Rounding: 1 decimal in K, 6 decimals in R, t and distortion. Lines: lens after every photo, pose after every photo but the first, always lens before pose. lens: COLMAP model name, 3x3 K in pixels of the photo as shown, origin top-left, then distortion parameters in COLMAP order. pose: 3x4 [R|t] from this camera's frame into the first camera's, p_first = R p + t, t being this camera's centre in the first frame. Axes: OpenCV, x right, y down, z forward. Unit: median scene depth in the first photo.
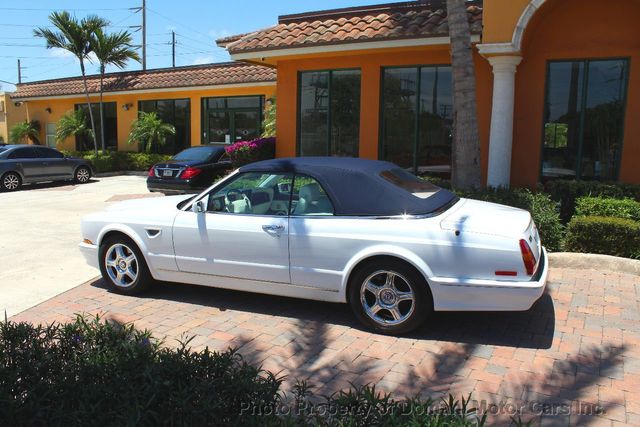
lens RADIAL K [[537.3, 0, 317.7], [0, 537.3, 221.6], [0, 0, 1]] dist [-0.167737, 0.142280]
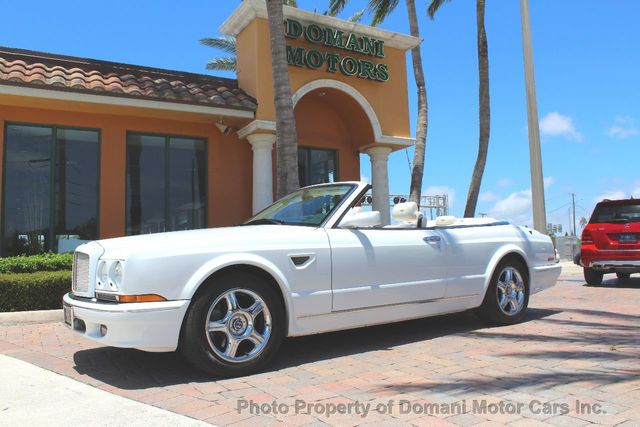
lens RADIAL K [[537.3, 0, 317.7], [0, 537.3, 221.6], [0, 0, 1]] dist [-0.167737, 0.142280]
pose [[0.506802, 0.040281, 0.861121, -0.861919], [0.172842, 0.973876, -0.147279, 0.074087], [-0.844558, 0.223479, 0.486600, 0.616024]]
